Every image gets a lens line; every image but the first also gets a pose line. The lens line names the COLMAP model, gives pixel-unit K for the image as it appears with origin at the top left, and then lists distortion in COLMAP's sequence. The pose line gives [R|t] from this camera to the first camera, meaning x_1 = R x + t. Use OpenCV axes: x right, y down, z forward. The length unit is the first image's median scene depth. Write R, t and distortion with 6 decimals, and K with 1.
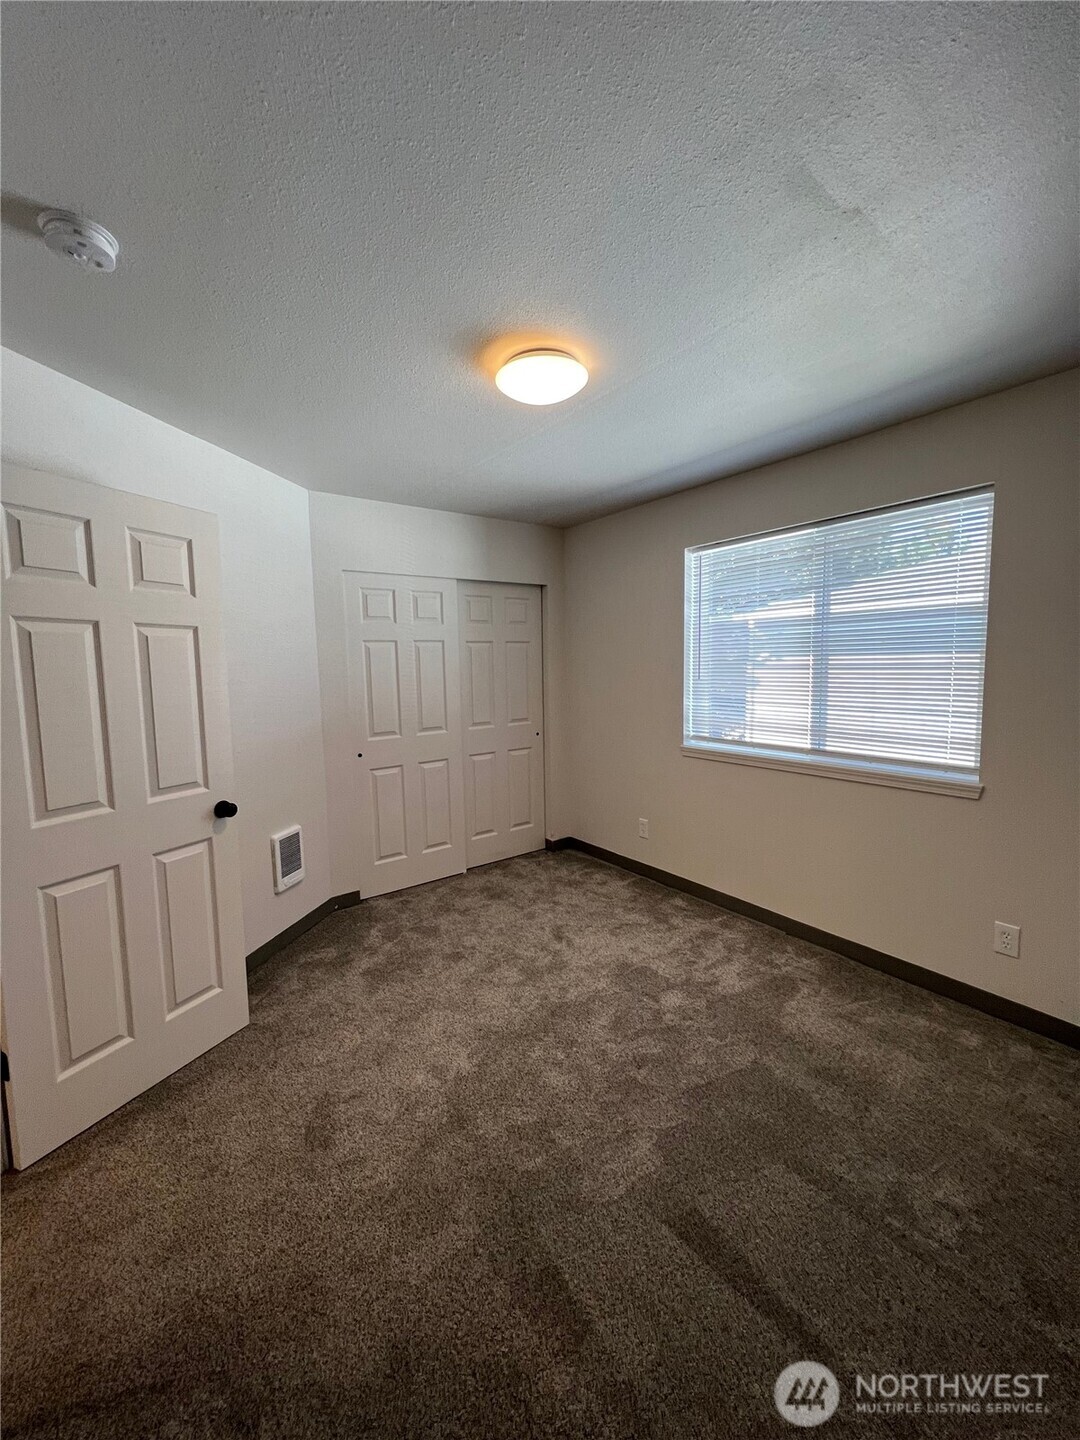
lens RADIAL K [[572.5, 0, 548.1], [0, 572.5, 718.2], [0, 0, 1]] dist [-0.002849, 0.000067]
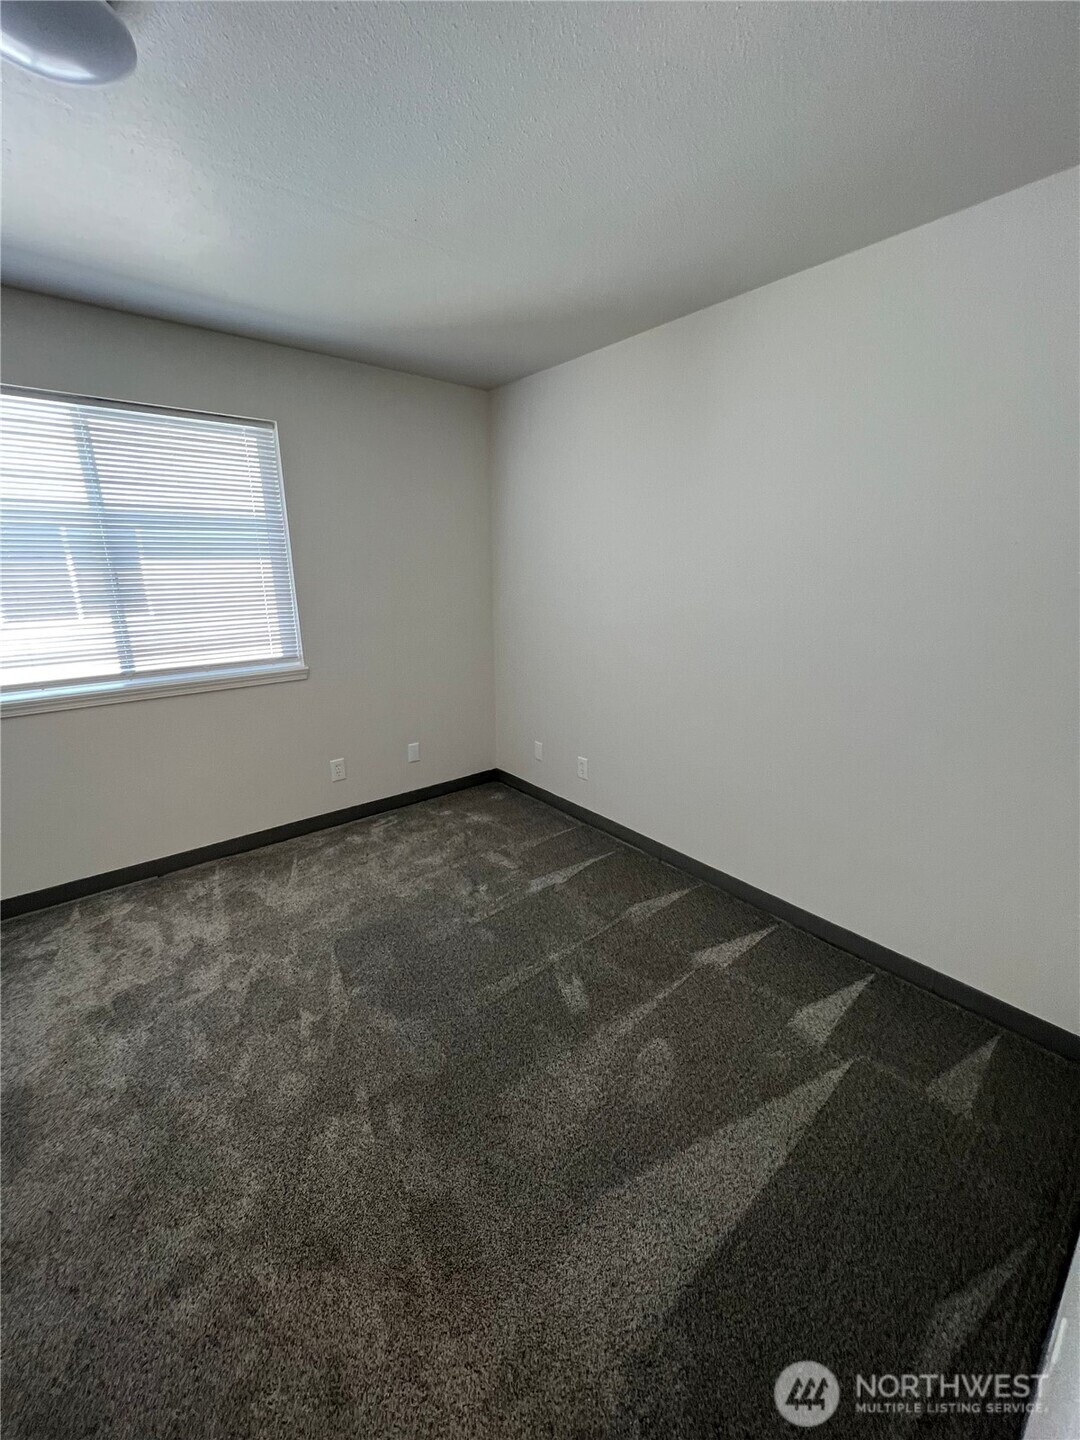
lens RADIAL K [[572.5, 0, 543.5], [0, 572.5, 712.5], [0, 0, 1]] dist [-0.002849, 0.000067]
pose [[-0.051958, -0.247398, 0.967520, -0.489776], [0.092128, 0.963510, 0.251320, -0.055011], [-0.994391, 0.102194, -0.027270, 0.433162]]
